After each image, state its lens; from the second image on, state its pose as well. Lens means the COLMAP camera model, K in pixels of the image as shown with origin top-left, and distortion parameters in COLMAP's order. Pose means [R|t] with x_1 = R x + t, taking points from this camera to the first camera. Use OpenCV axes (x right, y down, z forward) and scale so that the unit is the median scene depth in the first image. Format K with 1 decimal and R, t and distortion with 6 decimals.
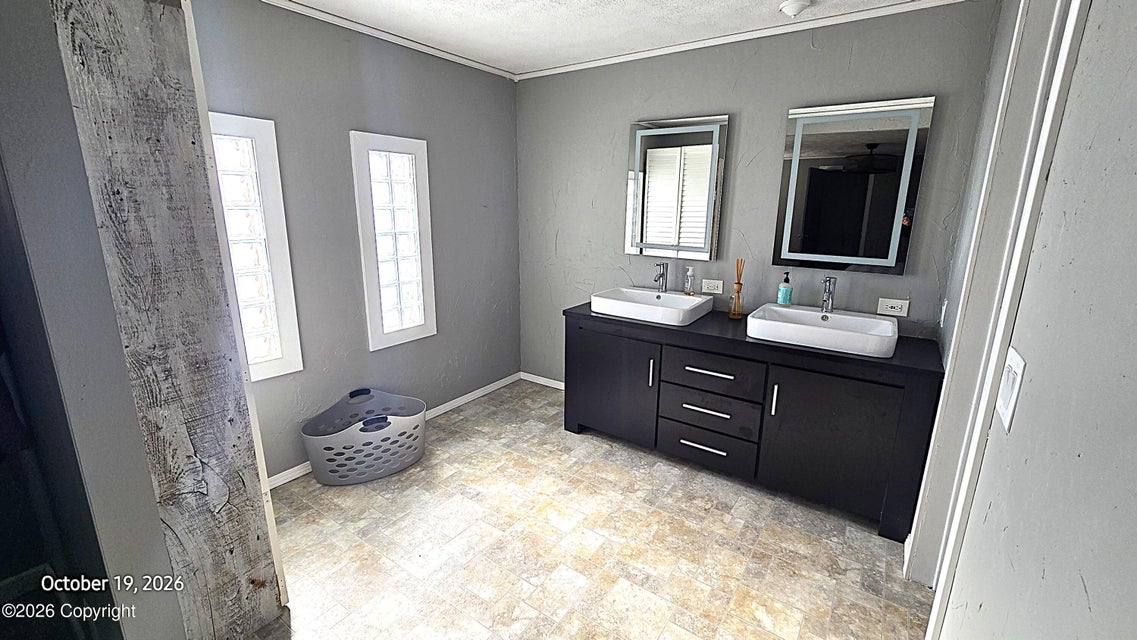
lens RADIAL K [[465.6, 0, 569.5], [0, 465.6, 313.9], [0, 0, 1]] dist [-0.004221, -0.000262]
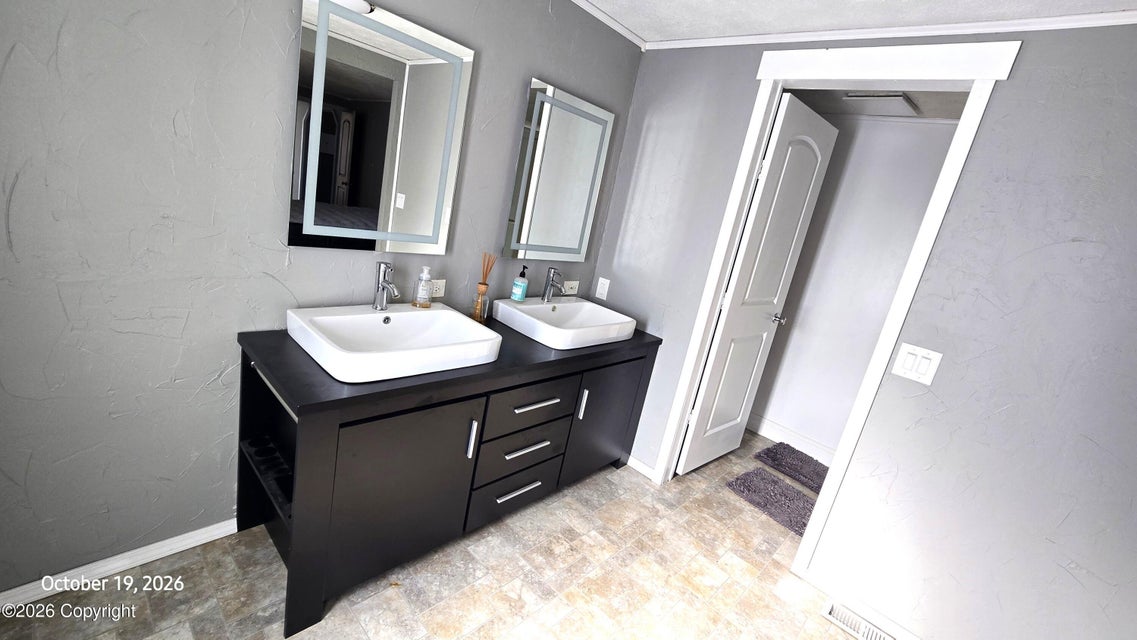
lens RADIAL K [[465.6, 0, 569.5], [0, 465.6, 313.9], [0, 0, 1]] dist [-0.004221, -0.000262]
pose [[0.137618, -0.225577, 0.964456, -0.451214], [0.034670, 0.974221, 0.222914, -0.213035], [-0.989878, 0.002761, 0.141891, 0.841307]]
